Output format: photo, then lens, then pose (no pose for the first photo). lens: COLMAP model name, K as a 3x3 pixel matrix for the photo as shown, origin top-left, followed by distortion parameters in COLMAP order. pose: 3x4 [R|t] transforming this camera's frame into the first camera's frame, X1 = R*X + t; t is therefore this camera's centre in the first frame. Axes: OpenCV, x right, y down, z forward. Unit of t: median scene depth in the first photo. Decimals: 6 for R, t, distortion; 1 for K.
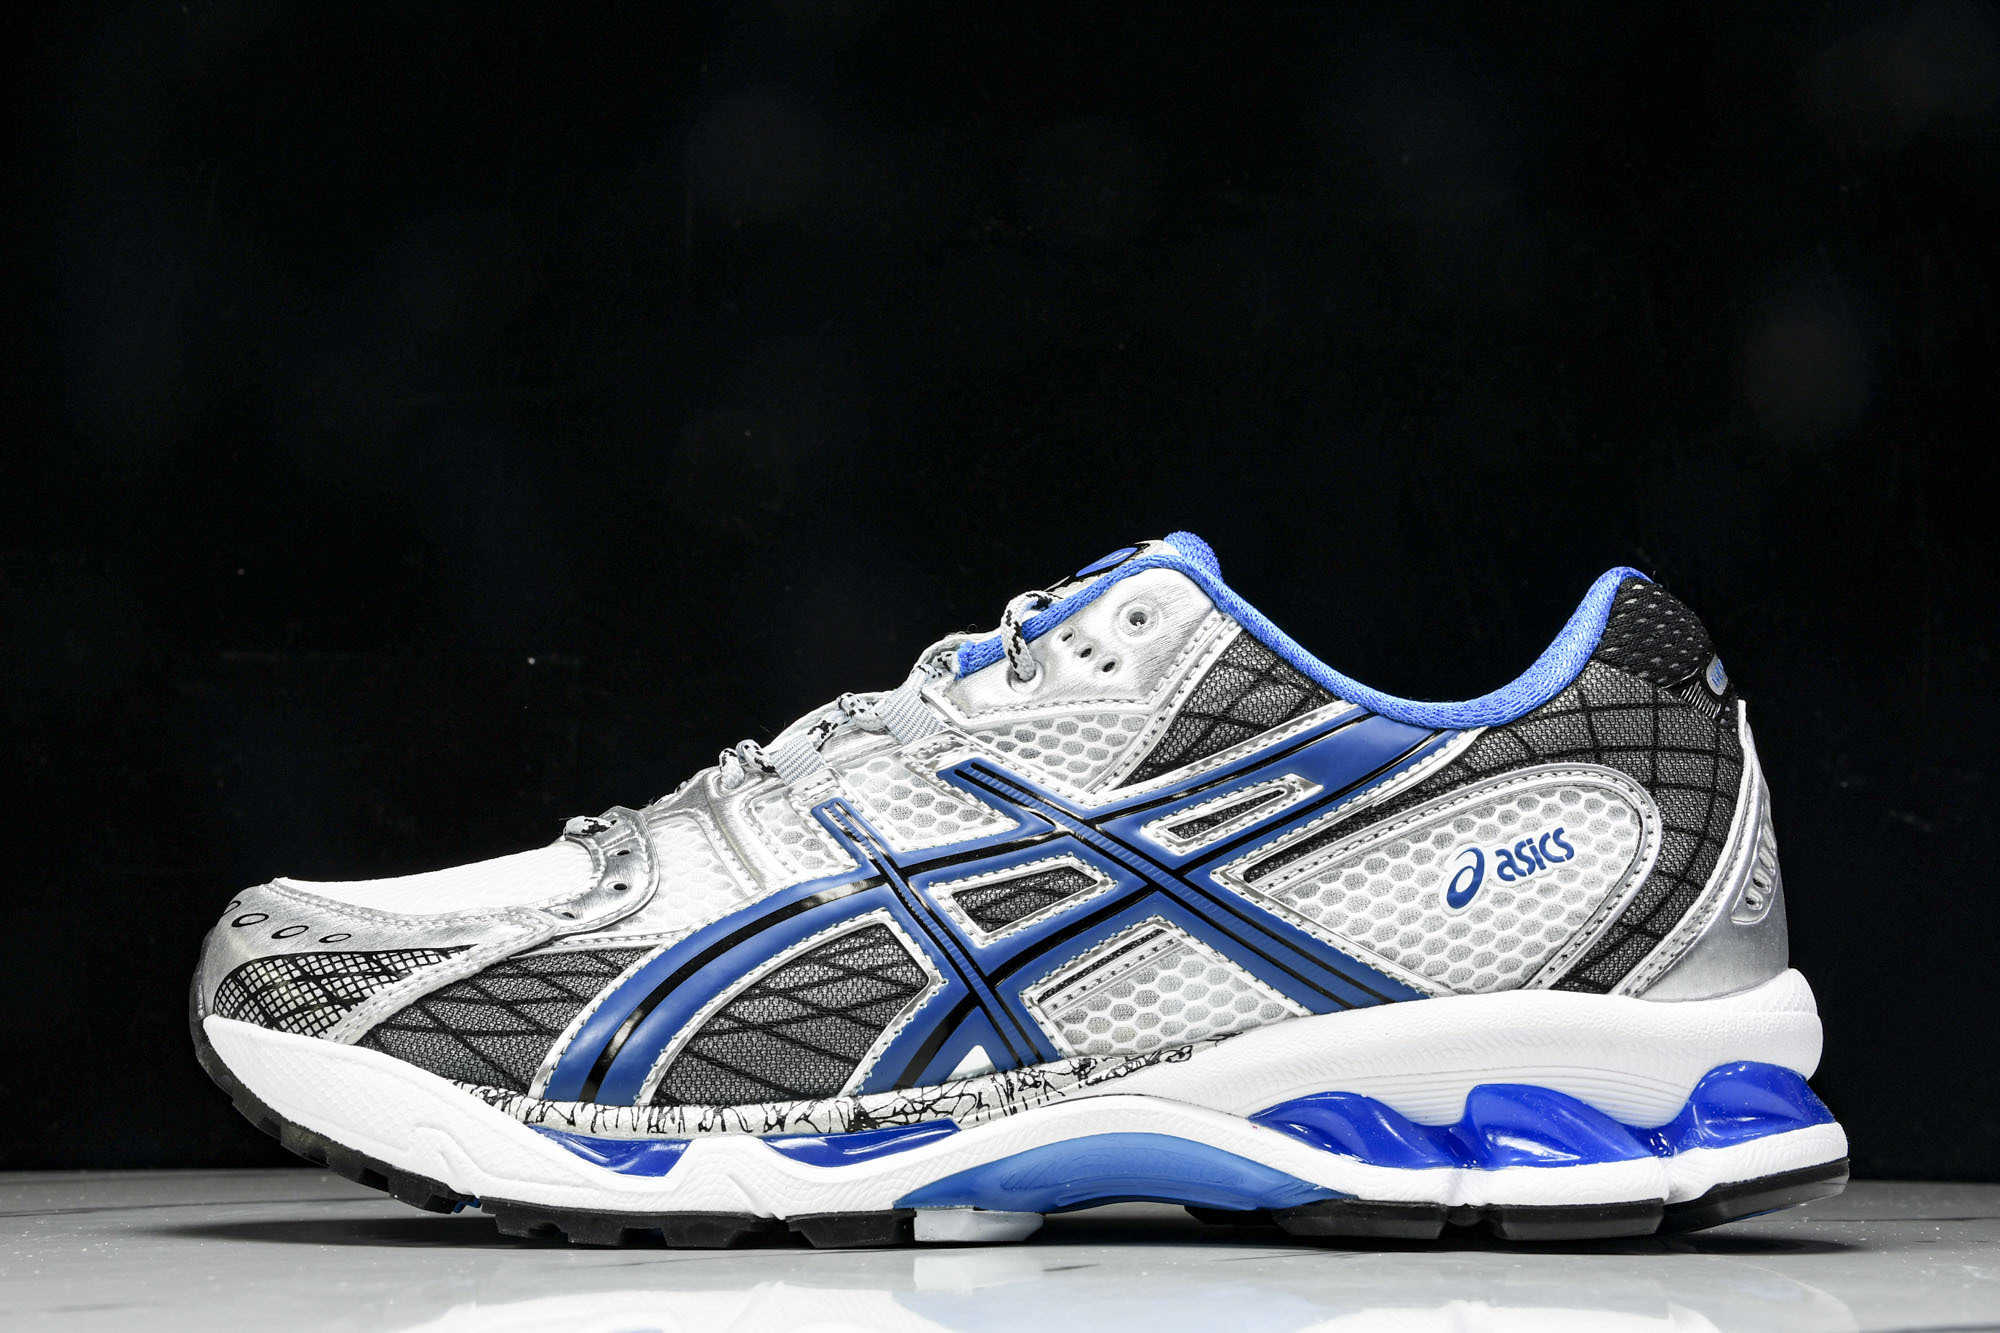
lens RADIAL K [[3049.6, 0, 983.6], [0, 3049.6, 661.6], [0, 0, 1]] dist [0.103396, 0.000000]
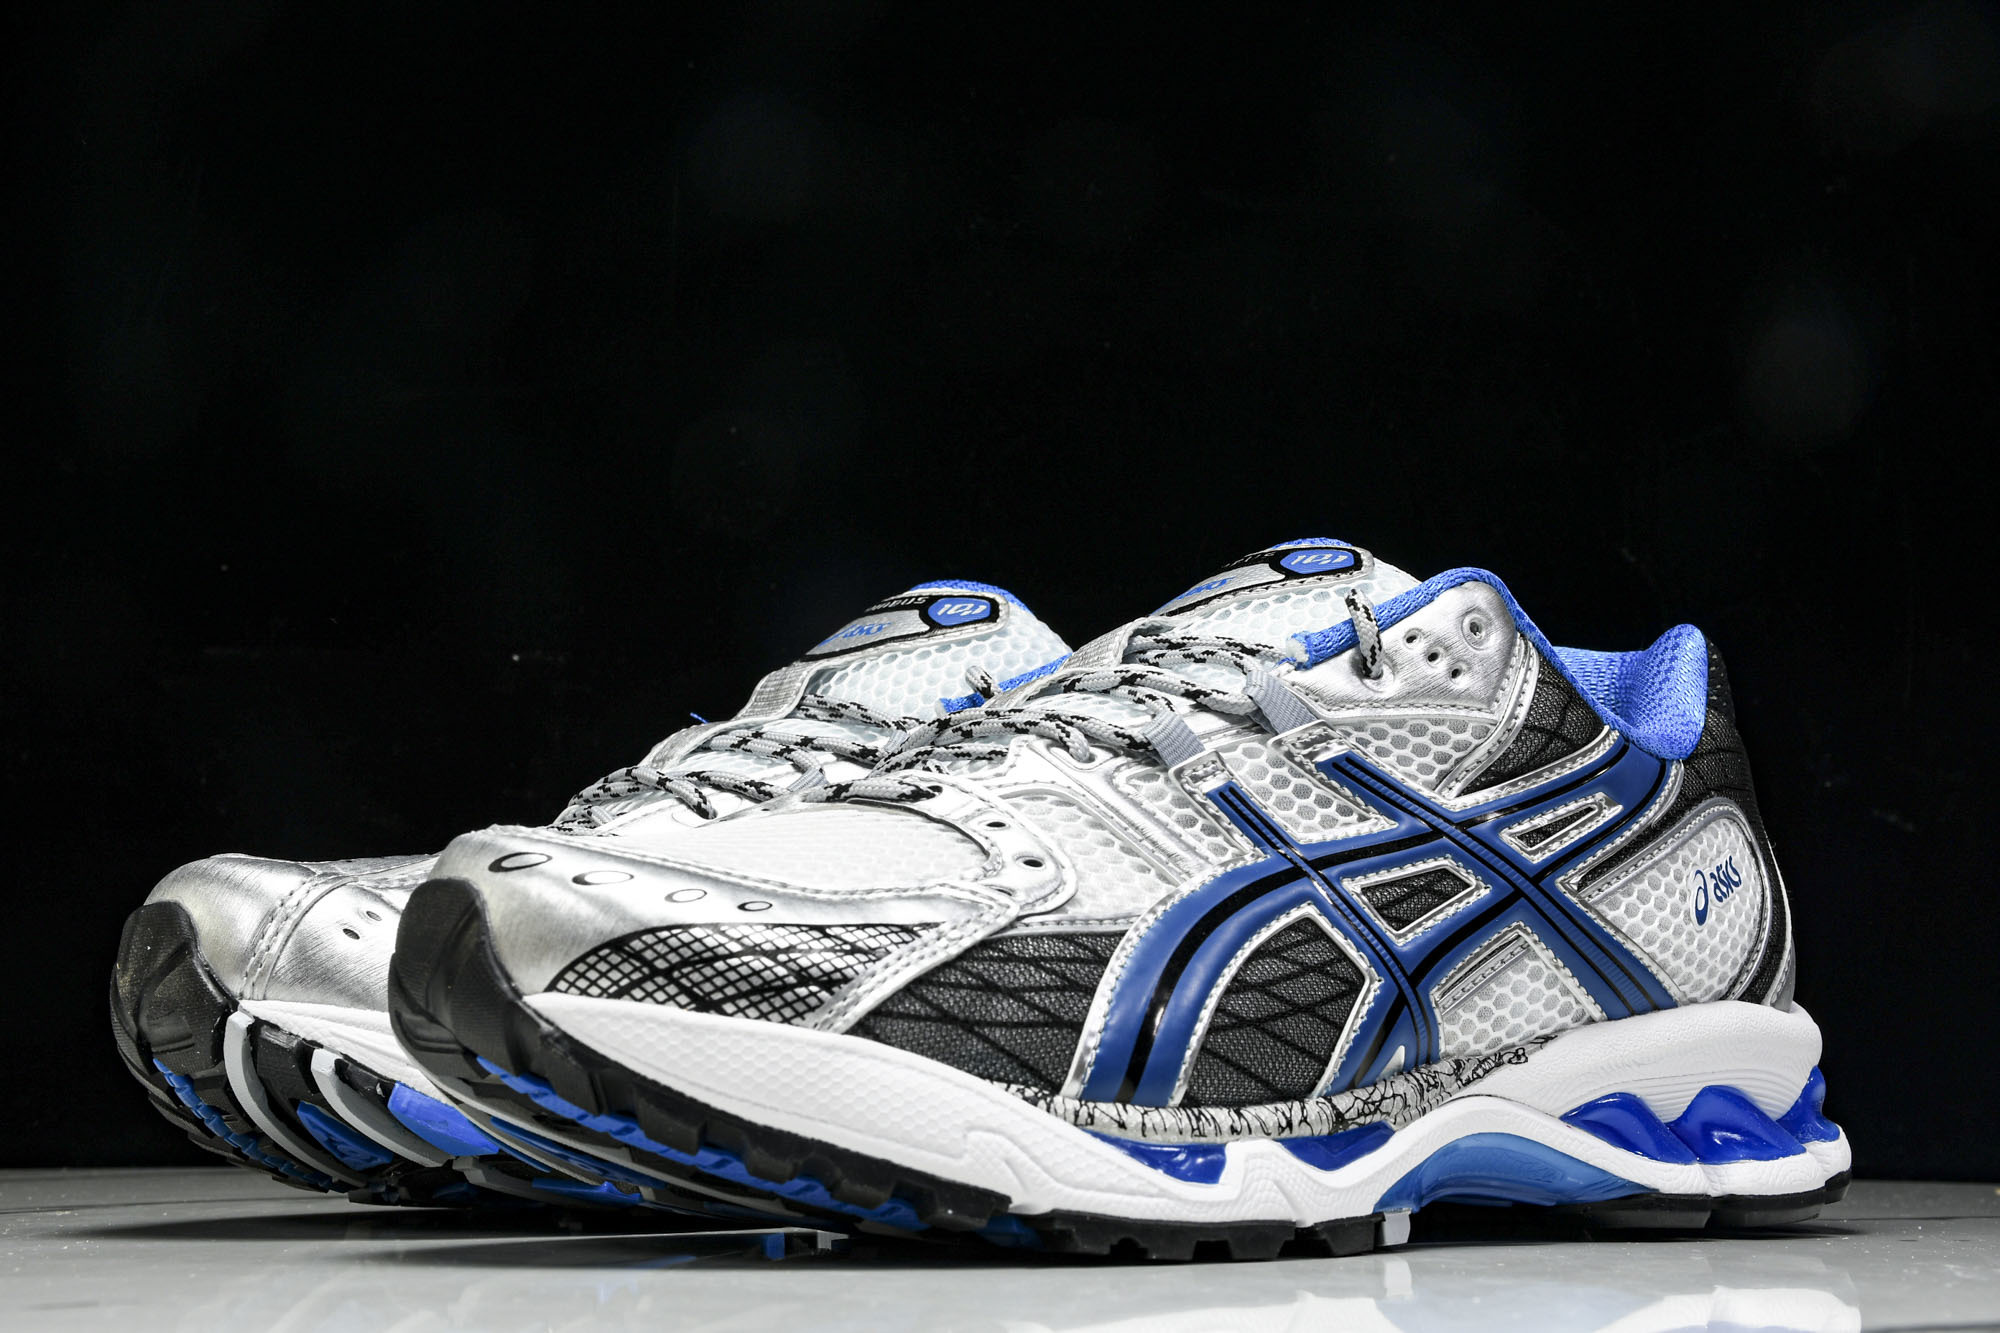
lens RADIAL K [[3045.2, 0, 979.7], [0, 3045.2, 663.2], [0, 0, 1]] dist [0.114782, 0.000000]
pose [[0.728713, 0.094264, 0.678301, -0.770568], [-0.096138, 0.994754, -0.034959, 0.049633], [-0.678038, -0.039735, 0.733952, 0.366371]]
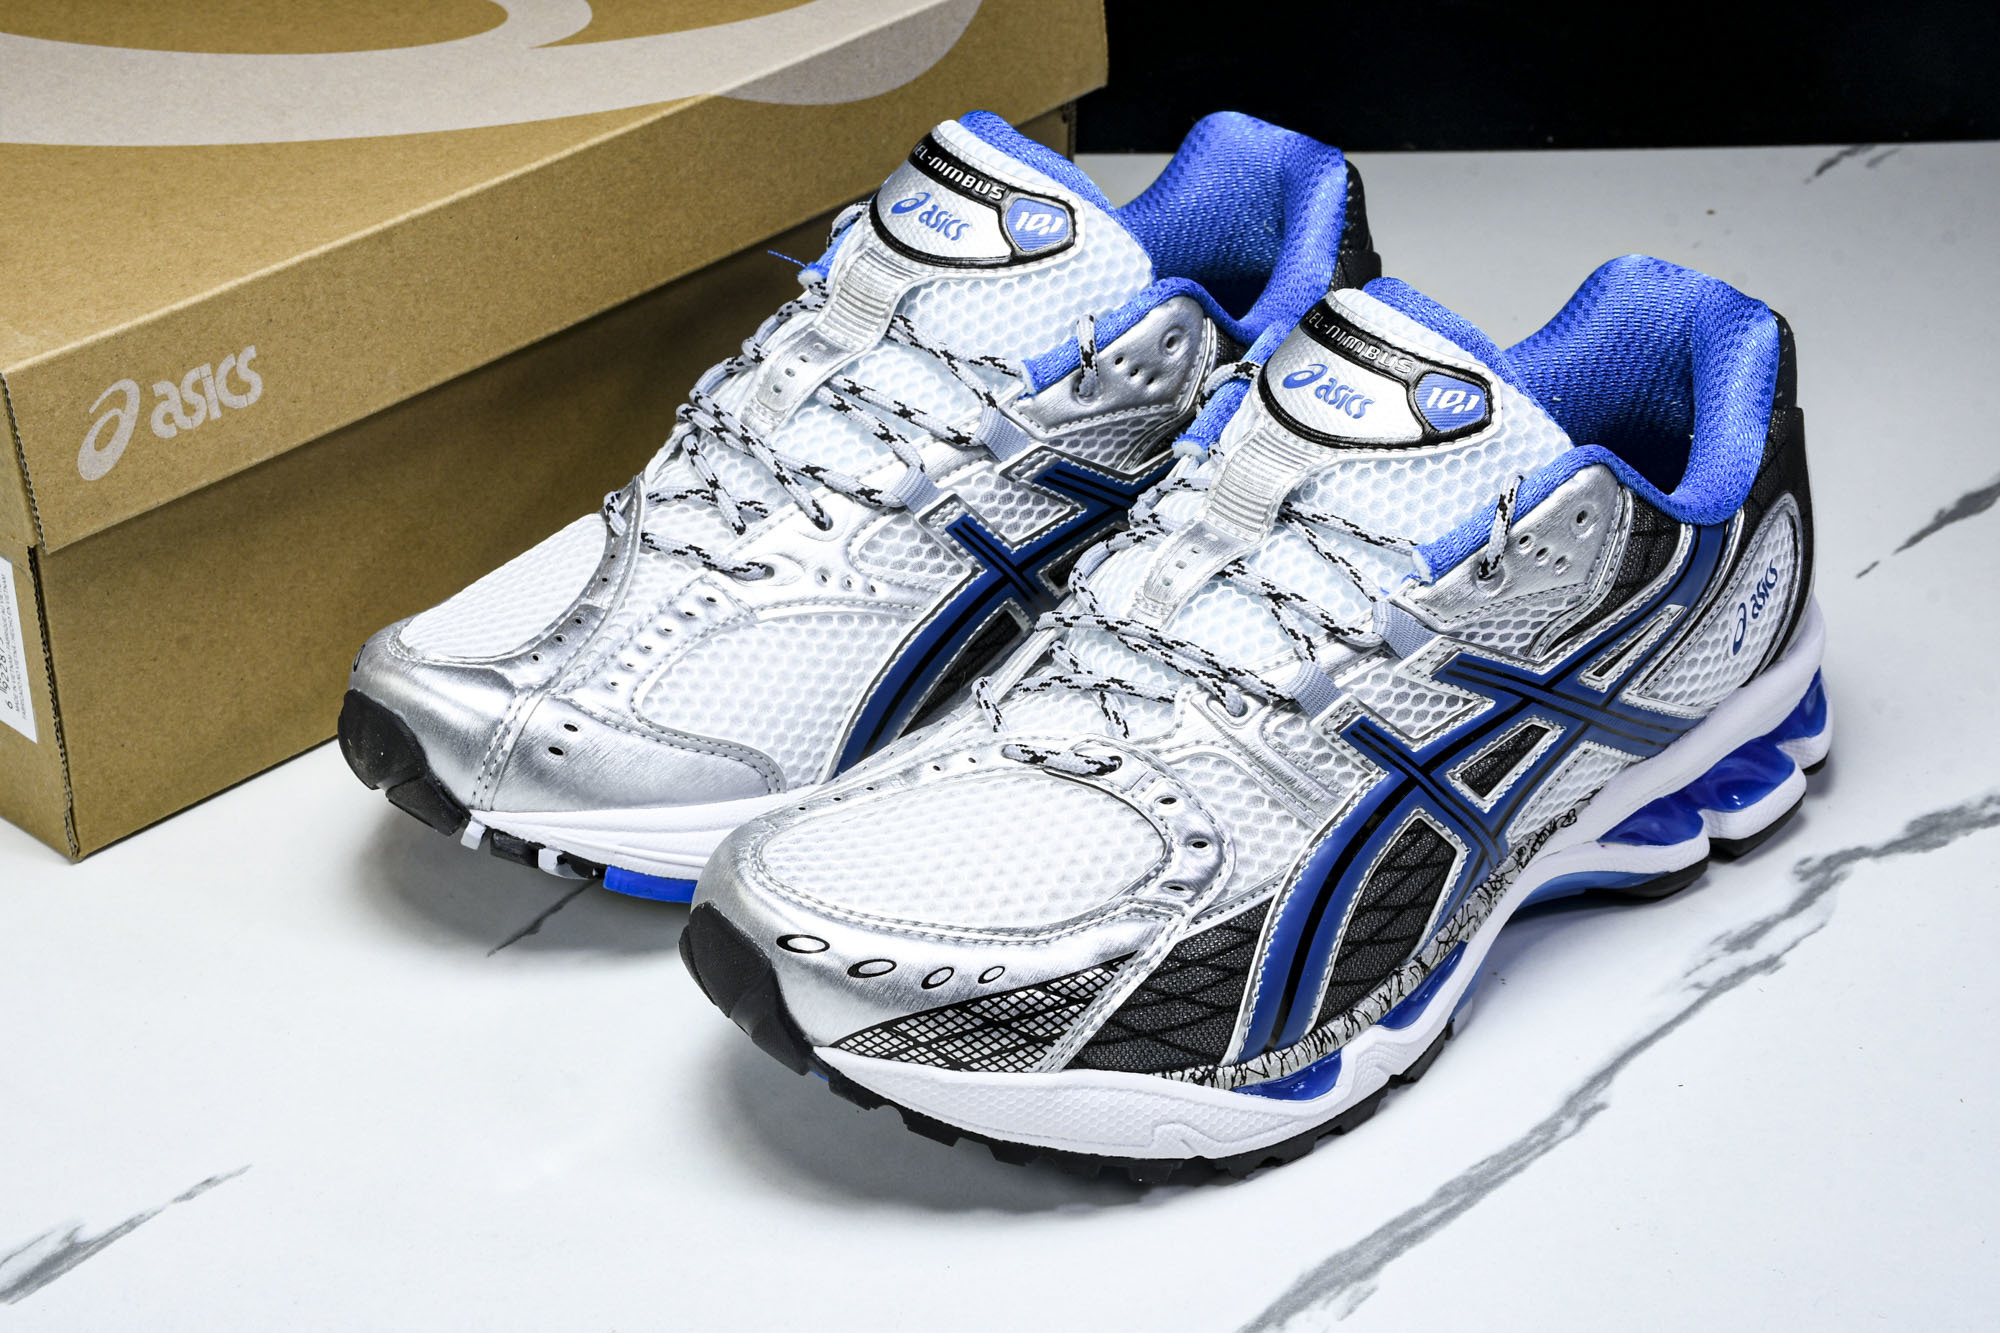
lens RADIAL K [[3396.4, 0, 987.6], [0, 3396.4, 657.9], [0, 0, 1]] dist [0.166562, 0.000000]
pose [[0.698159, -0.362076, 0.617637, -0.936235], [-0.116726, 0.793581, 0.597164, -0.726645], [-0.706364, -0.489009, 0.511782, 0.475549]]
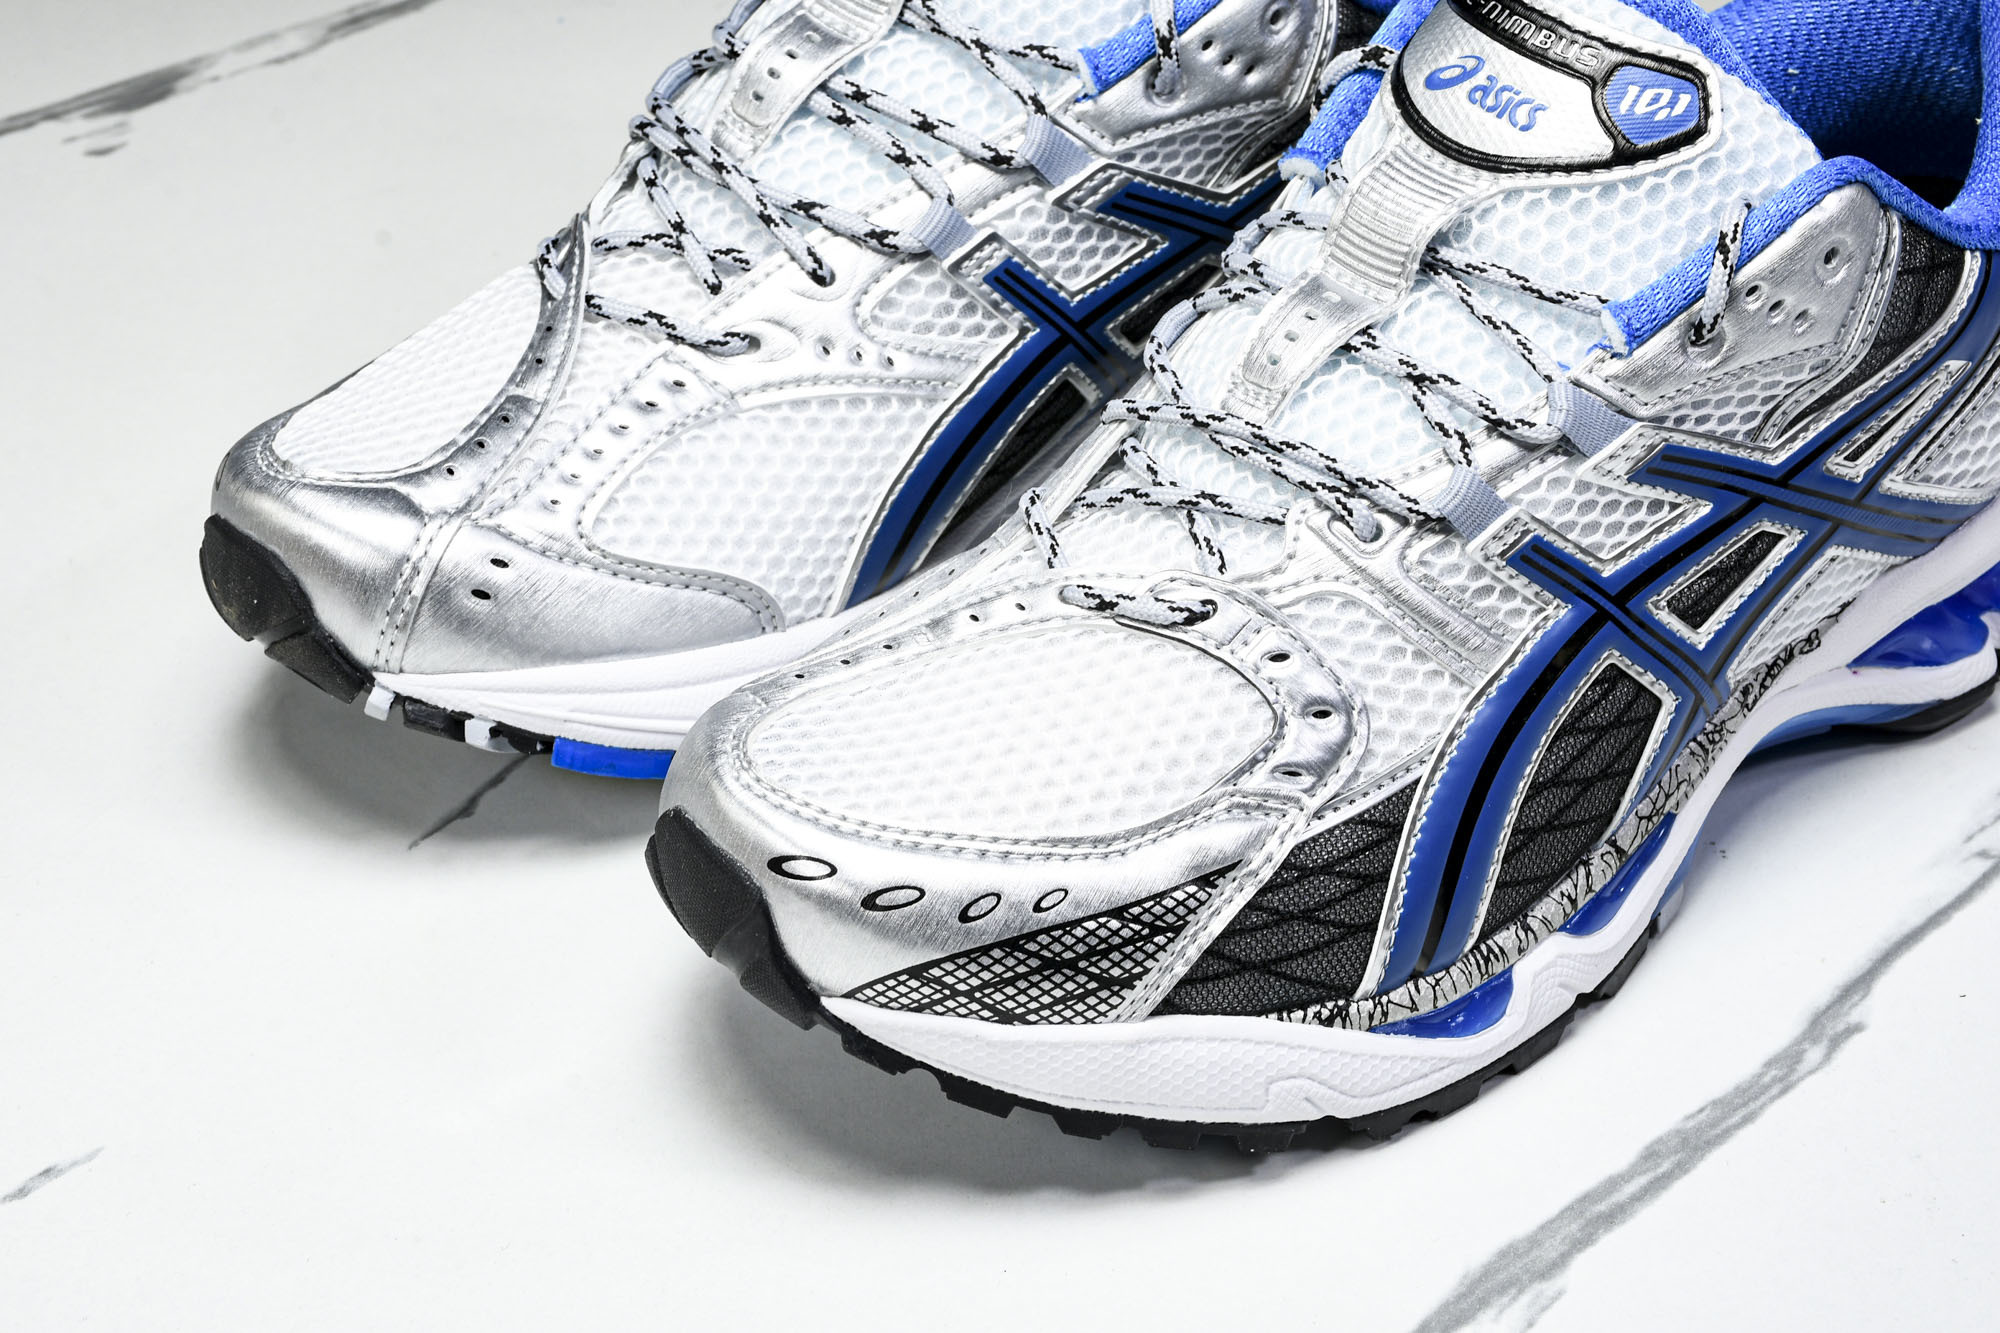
lens RADIAL K [[3950.3, 0, 988.9], [0, 3950.3, 672.3], [0, 0, 1]] dist [0.285864, 0.000000]
pose [[0.702526, -0.443209, 0.556798, -0.809503], [-0.081213, 0.727354, 0.681440, -0.689817], [-0.707009, -0.523948, 0.474991, 0.574016]]
